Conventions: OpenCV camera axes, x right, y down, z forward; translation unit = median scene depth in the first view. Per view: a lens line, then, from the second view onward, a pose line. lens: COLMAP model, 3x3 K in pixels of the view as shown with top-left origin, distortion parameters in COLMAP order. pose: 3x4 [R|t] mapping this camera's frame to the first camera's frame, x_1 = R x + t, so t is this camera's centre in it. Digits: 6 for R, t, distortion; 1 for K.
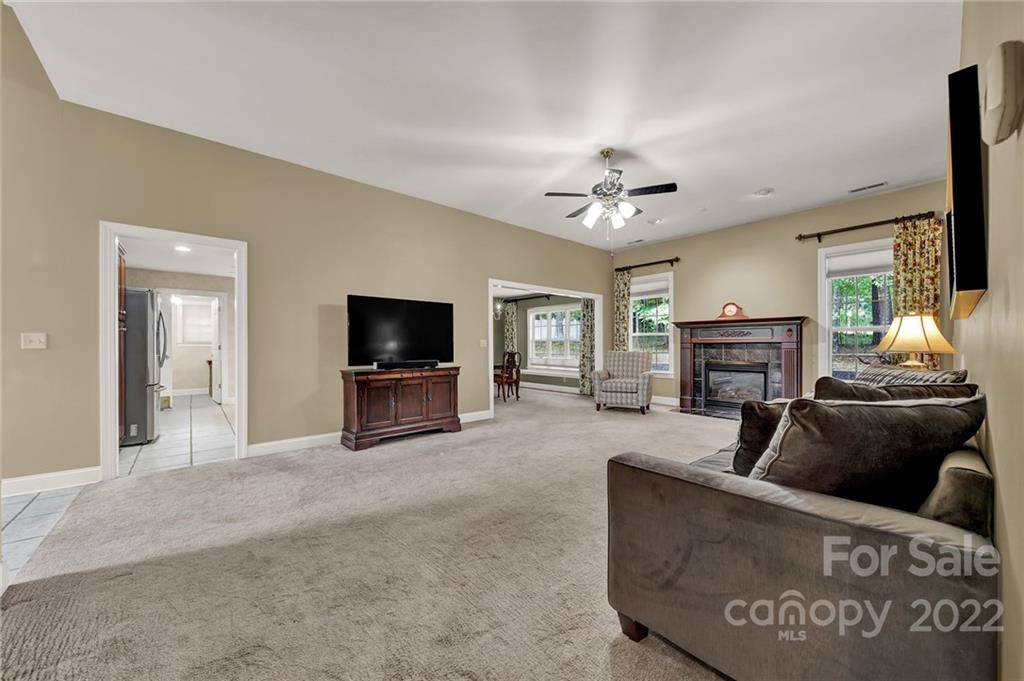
lens RADIAL K [[371.5, 0, 512.0], [0, 371.5, 340.5], [0, 0, 1]] dist [0.000073, -0.000042]
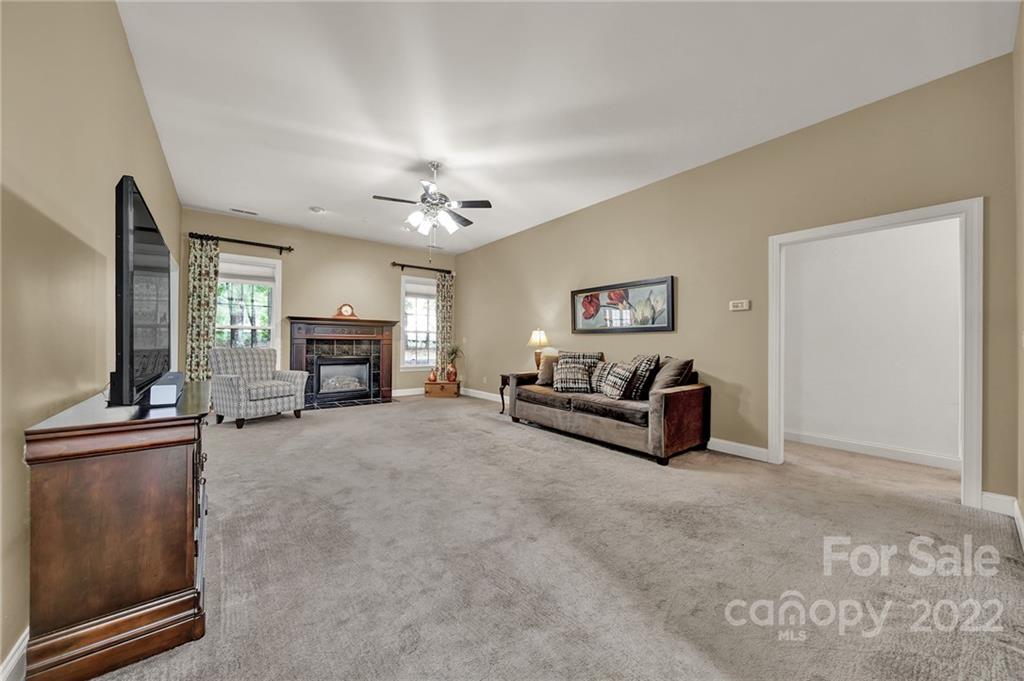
lens RADIAL K [[368.3, 0, 508.5], [0, 368.3, 337.9], [0, 0, 1]] dist [-0.000975, -0.000152]
pose [[0.041788, 0.015468, 0.999007, -0.555904], [-0.020227, 0.999688, -0.014632, 0.009243], [-0.998922, -0.019596, 0.042088, 0.497918]]
